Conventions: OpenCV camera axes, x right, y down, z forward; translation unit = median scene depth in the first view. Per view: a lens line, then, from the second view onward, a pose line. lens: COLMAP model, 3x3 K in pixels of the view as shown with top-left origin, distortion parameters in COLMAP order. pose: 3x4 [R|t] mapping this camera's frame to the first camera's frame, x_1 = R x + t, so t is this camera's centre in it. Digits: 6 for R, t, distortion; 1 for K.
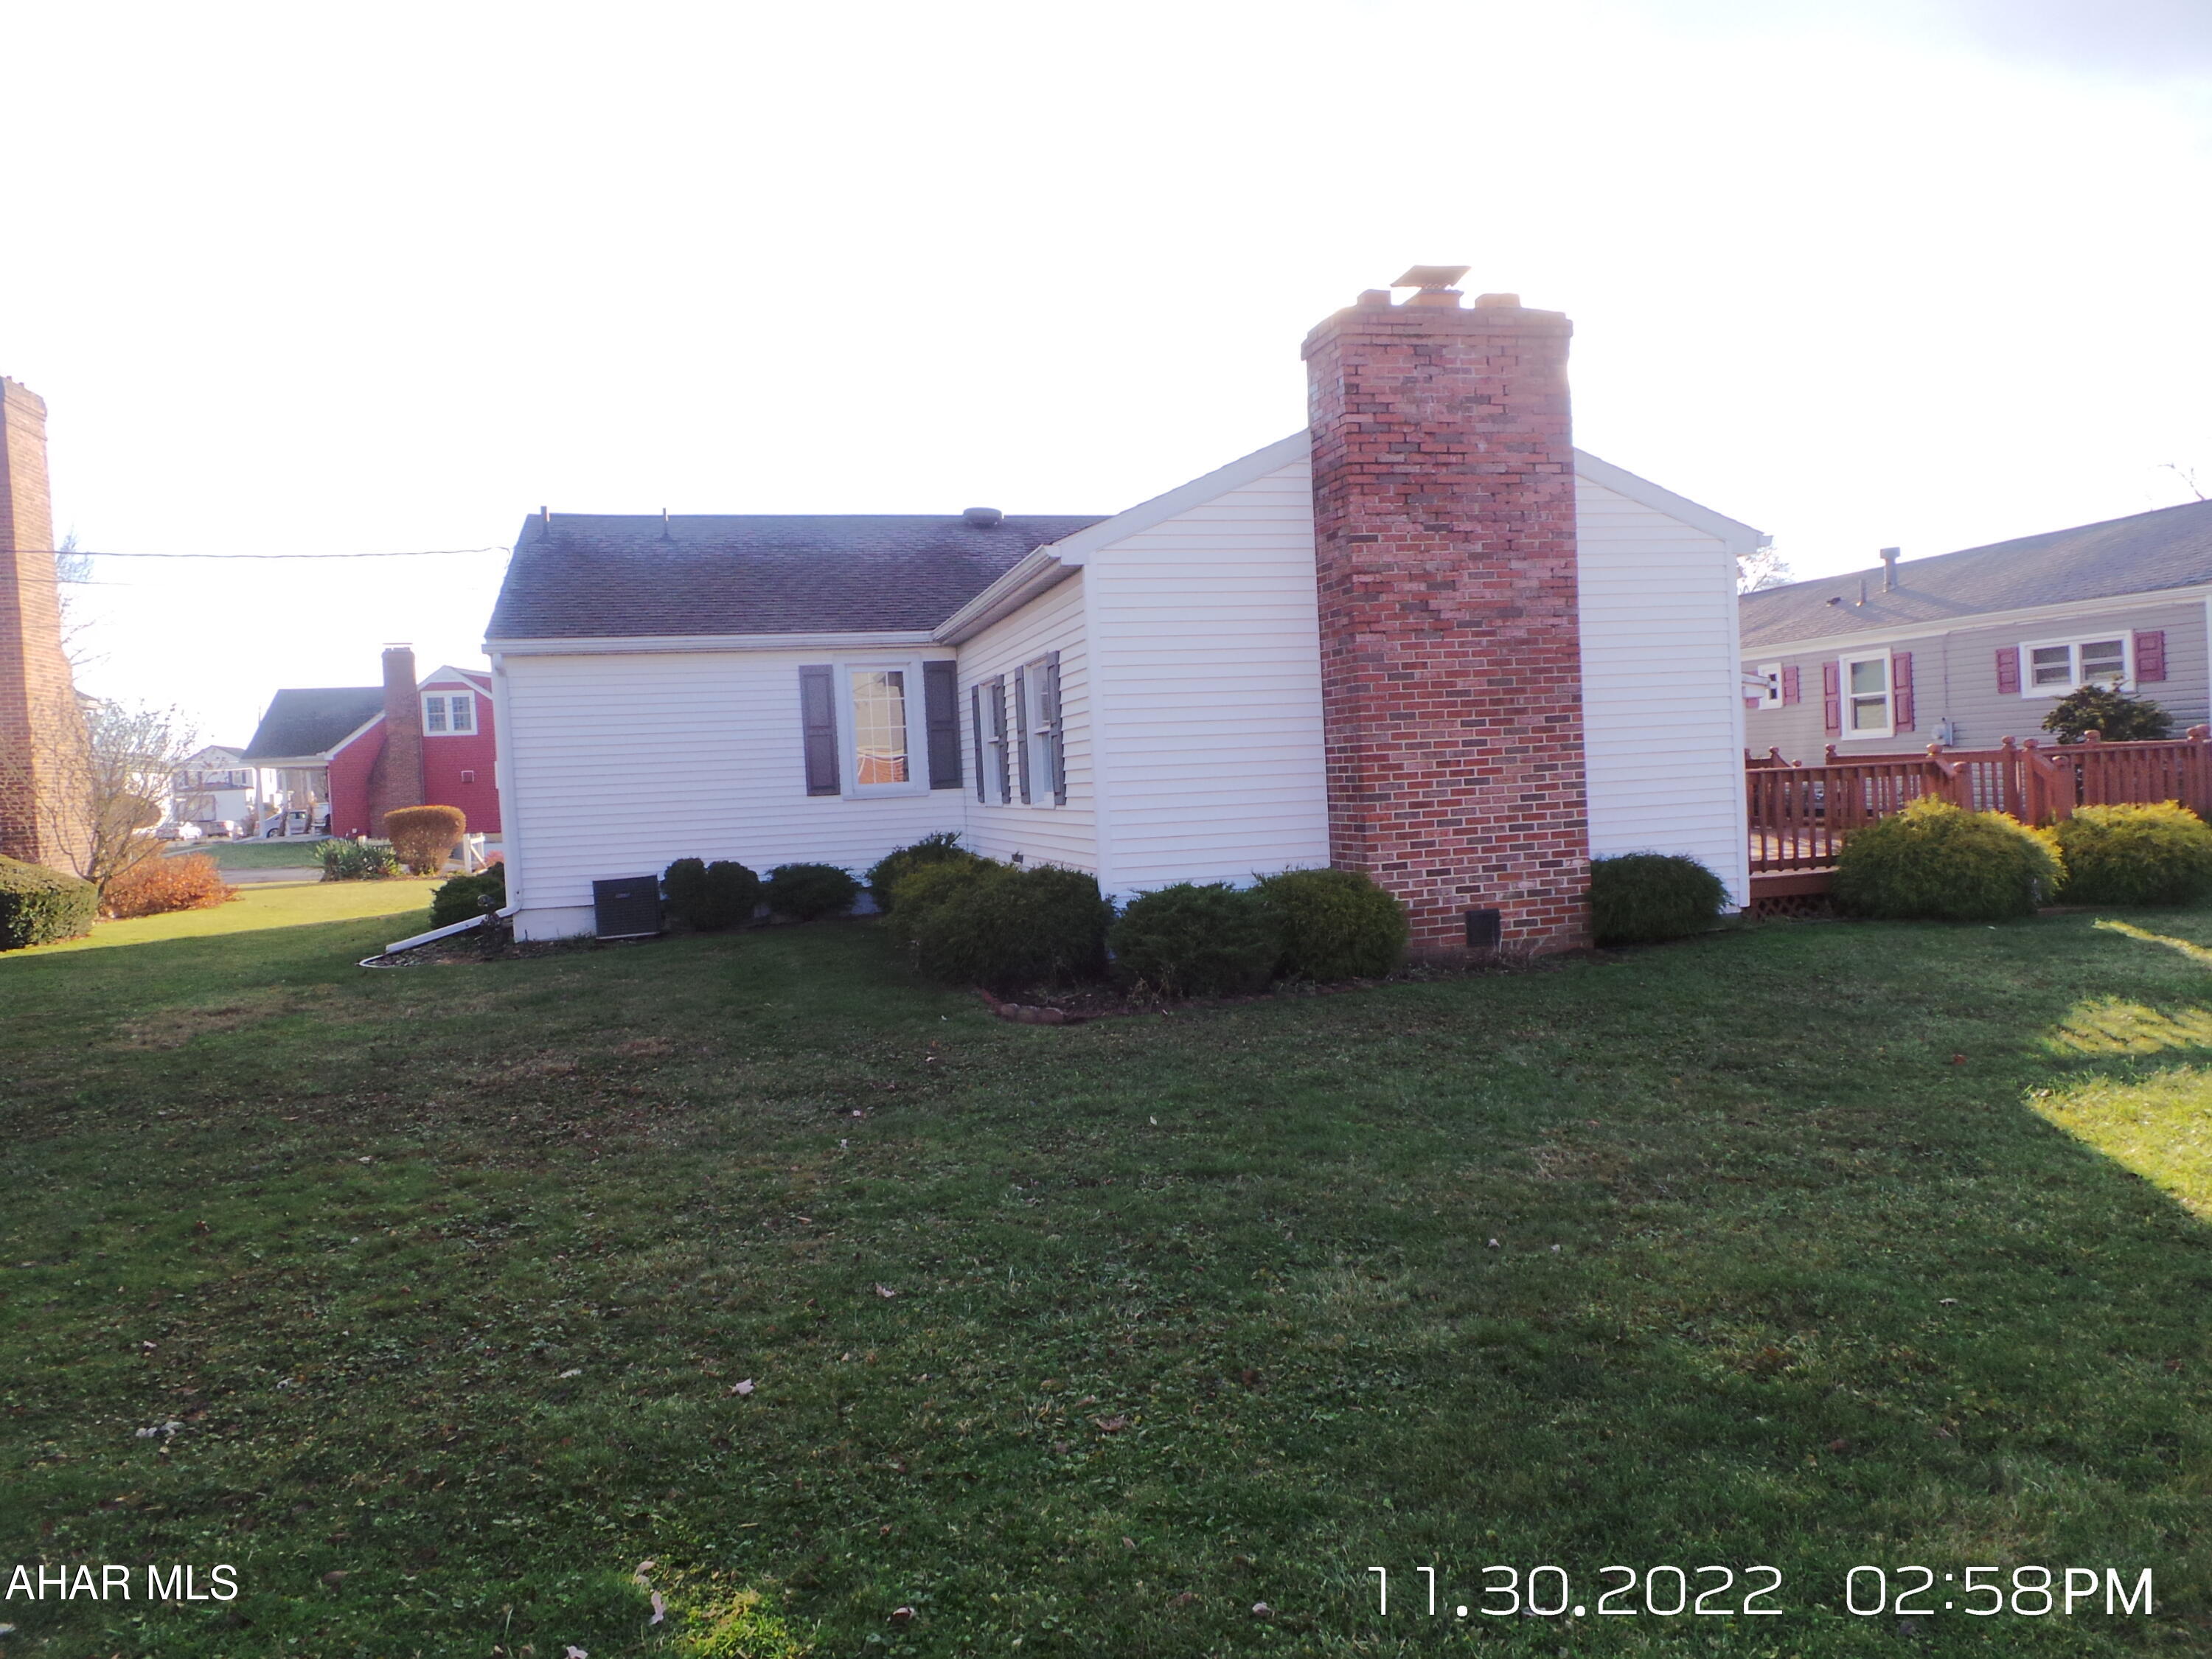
lens RADIAL K [[1571.4, 0, 1105.5], [0, 1571.4, 821.4], [0, 0, 1]] dist [0.024492, -0.002469]
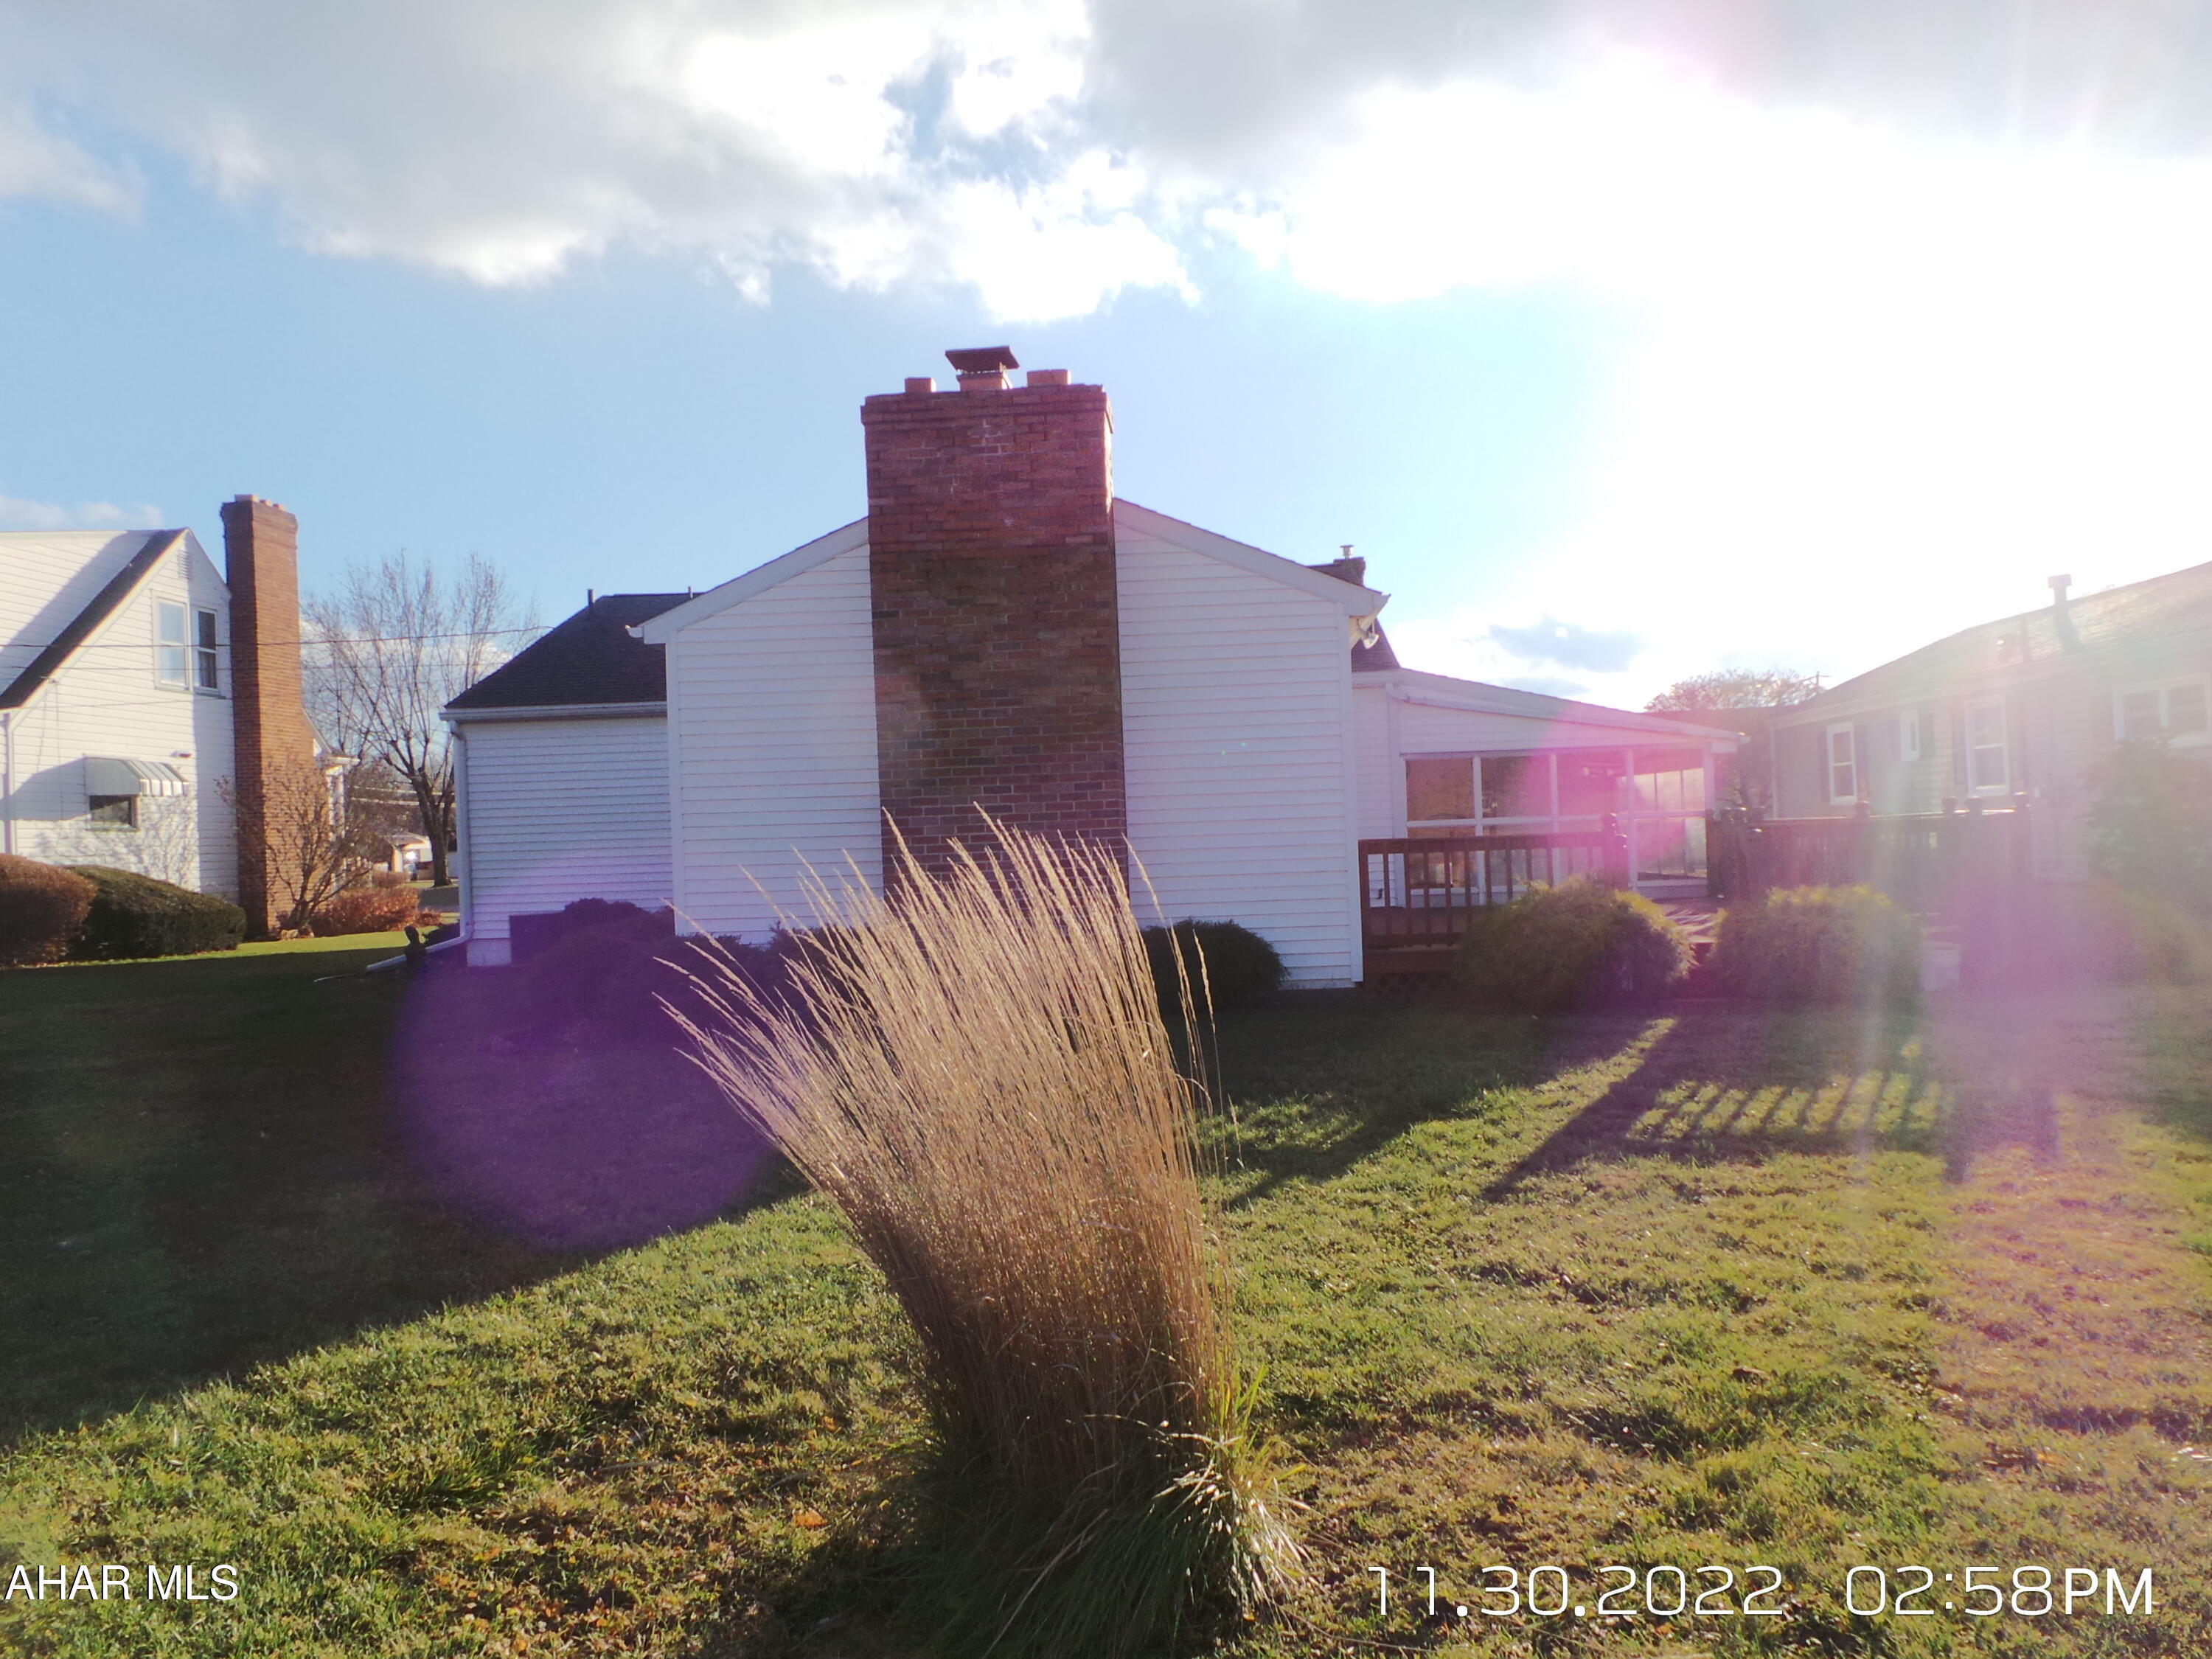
lens RADIAL K [[1571.4, 0, 1100.1], [0, 1571.4, 833.6], [0, 0, 1]] dist [0.024492, -0.002469]
pose [[0.951273, 0.013434, -0.308056, 0.613279], [-0.019338, 0.999683, -0.016120, -0.018559], [0.307742, 0.021292, 0.951232, 0.044732]]
